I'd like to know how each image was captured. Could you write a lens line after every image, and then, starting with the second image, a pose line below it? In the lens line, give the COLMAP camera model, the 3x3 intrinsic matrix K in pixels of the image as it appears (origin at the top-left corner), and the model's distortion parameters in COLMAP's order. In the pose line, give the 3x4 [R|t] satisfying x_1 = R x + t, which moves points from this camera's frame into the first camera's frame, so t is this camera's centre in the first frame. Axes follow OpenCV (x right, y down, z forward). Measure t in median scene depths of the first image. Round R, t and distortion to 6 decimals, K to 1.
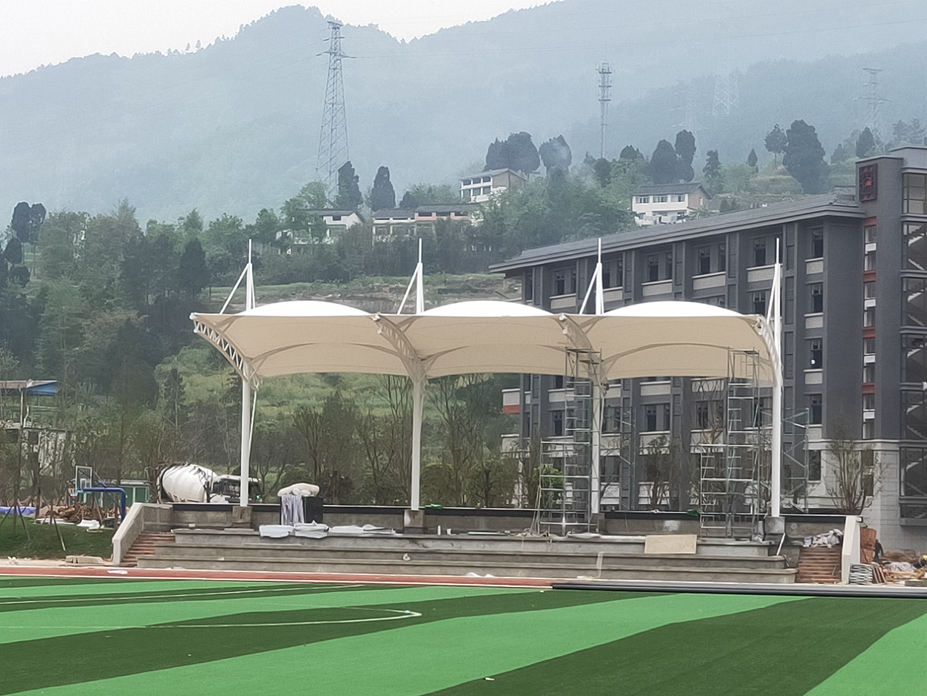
lens RADIAL K [[2862.9, 0, 463.5], [0, 2862.9, 348.0], [0, 0, 1]] dist [0.147681, -0.008272]
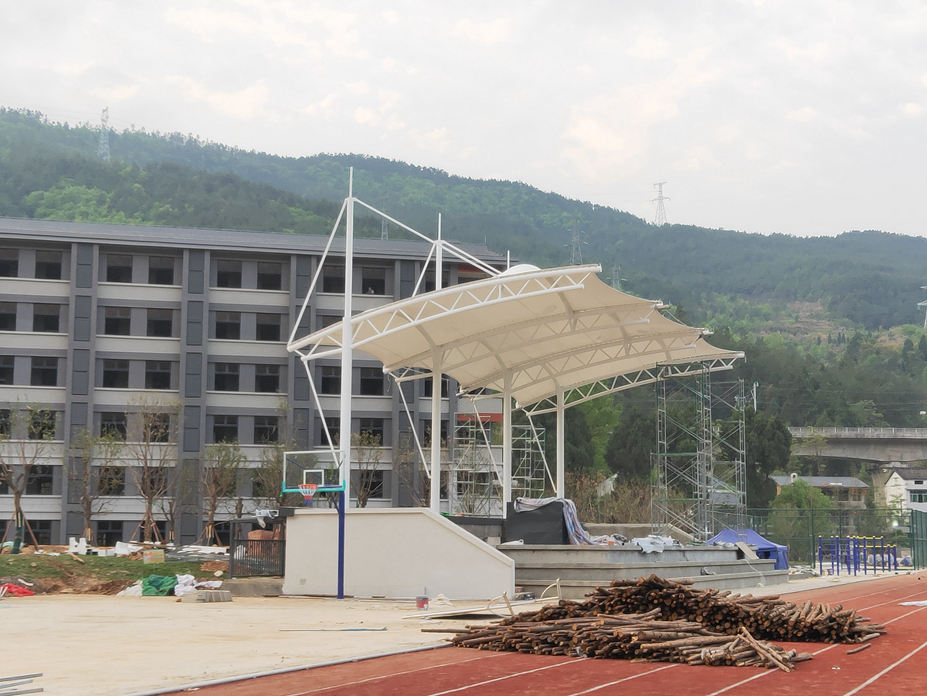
lens RADIAL K [[1486.3, 0, 463.5], [0, 1486.3, 348.0], [0, 0, 1]] dist [0.054095, -0.113077]
pose [[0.172159, 0.110508, 0.978851, -0.466347], [-0.061635, 0.992949, -0.101259, 0.050381], [-0.983139, -0.042899, 0.177756, 0.910471]]
